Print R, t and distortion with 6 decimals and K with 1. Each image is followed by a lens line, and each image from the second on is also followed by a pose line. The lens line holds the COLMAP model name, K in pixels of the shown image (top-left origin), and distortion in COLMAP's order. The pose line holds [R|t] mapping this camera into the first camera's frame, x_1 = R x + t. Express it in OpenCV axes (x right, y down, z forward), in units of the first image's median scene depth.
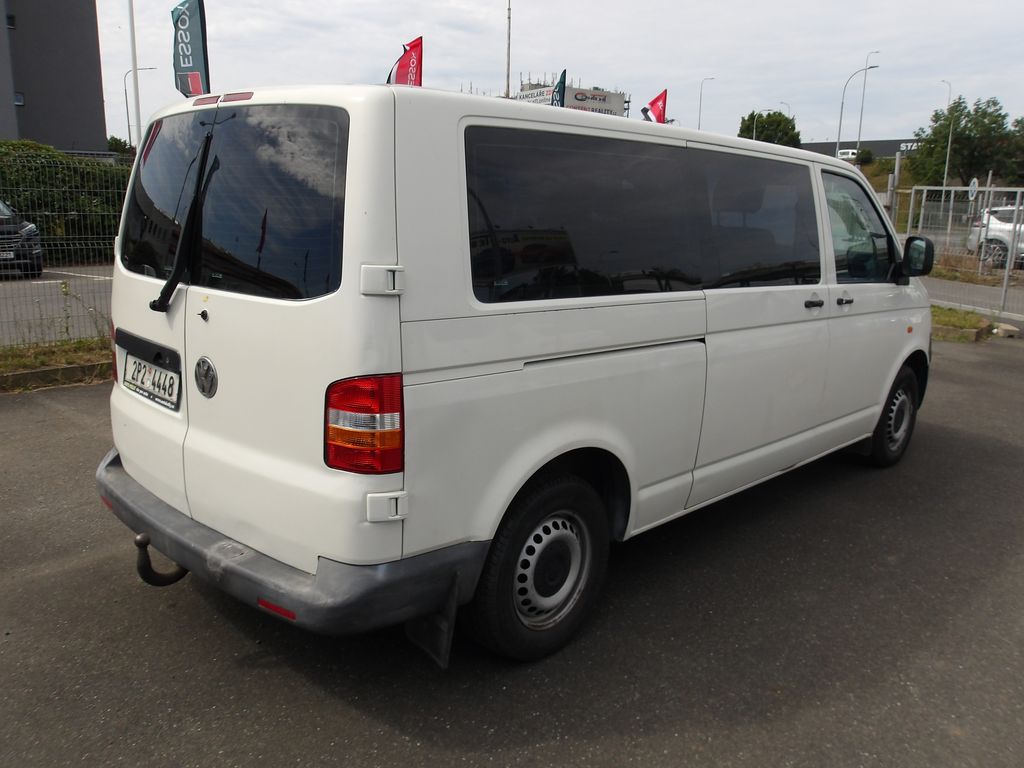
lens RADIAL K [[810.5, 0, 512.0], [0, 810.5, 384.0], [0, 0, 1]] dist [0.030871, 0.005141]
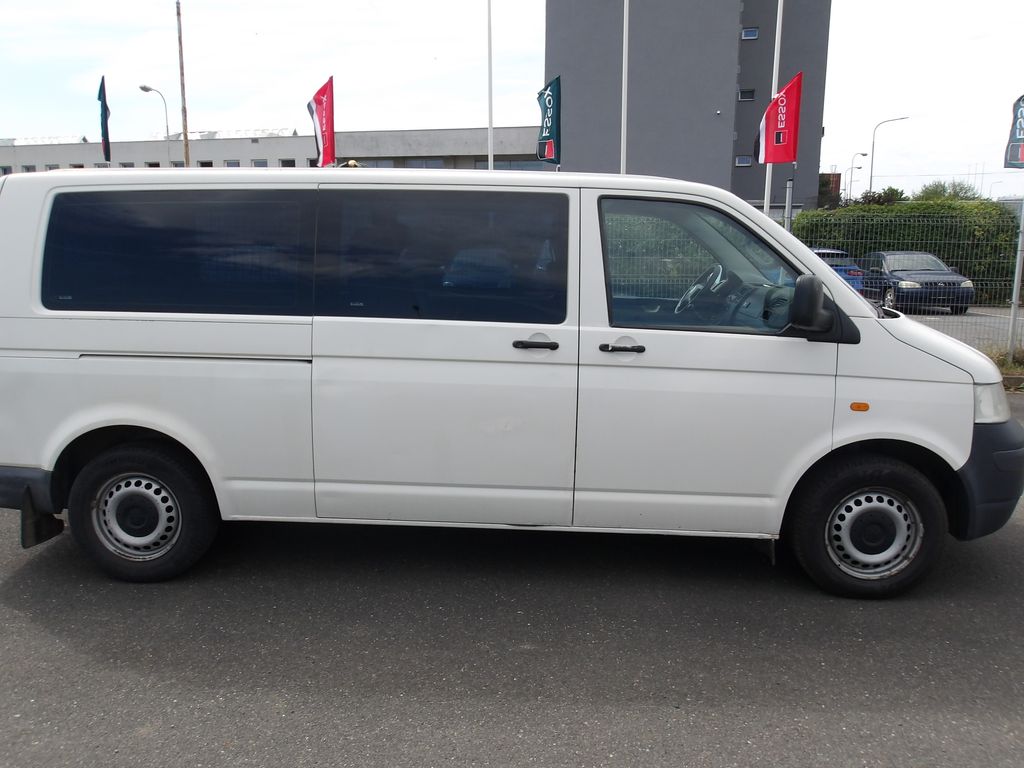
lens RADIAL K [[793.0, 0, 512.0], [0, 793.0, 384.0], [0, 0, 1]] dist [-0.008136, 0.000328]
pose [[0.679533, 0.105445, -0.726028, 1.201958], [-0.140621, 0.989989, 0.012166, -0.075962], [0.720042, 0.093828, 0.687558, 0.465062]]
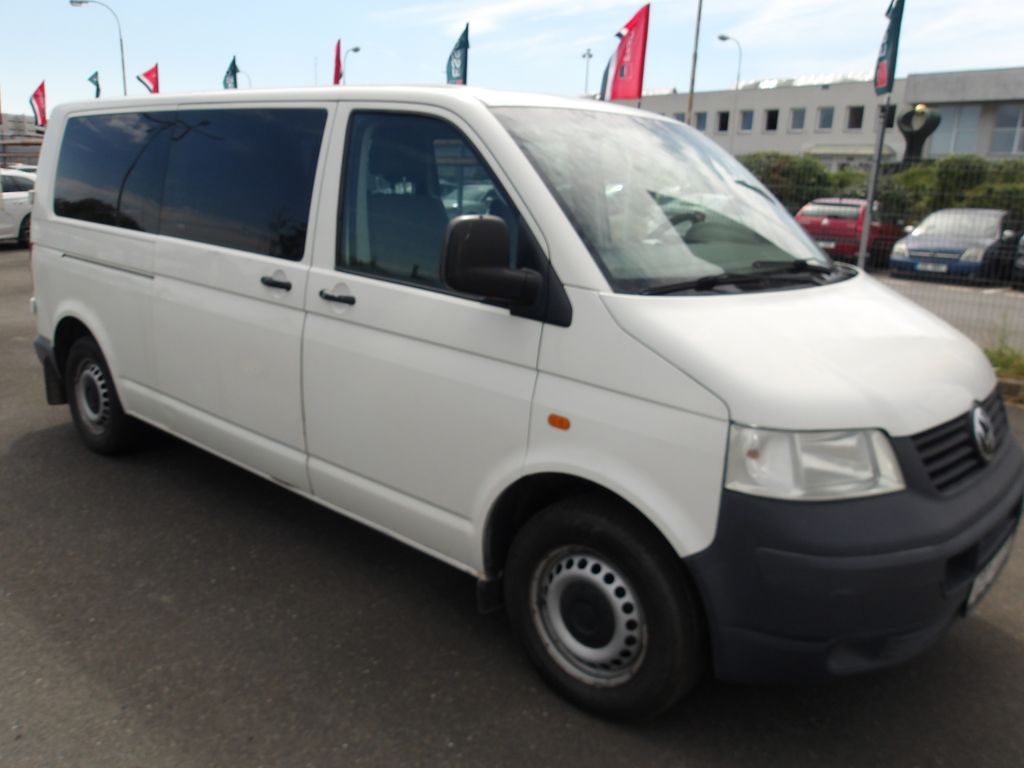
lens RADIAL K [[810.5, 0, 512.0], [0, 810.5, 384.0], [0, 0, 1]] dist [0.030871, 0.005141]
pose [[0.107951, 0.217605, -0.970049, 1.440429], [-0.243778, 0.951755, 0.186372, -0.253085], [0.963804, 0.216357, 0.155790, 1.356869]]
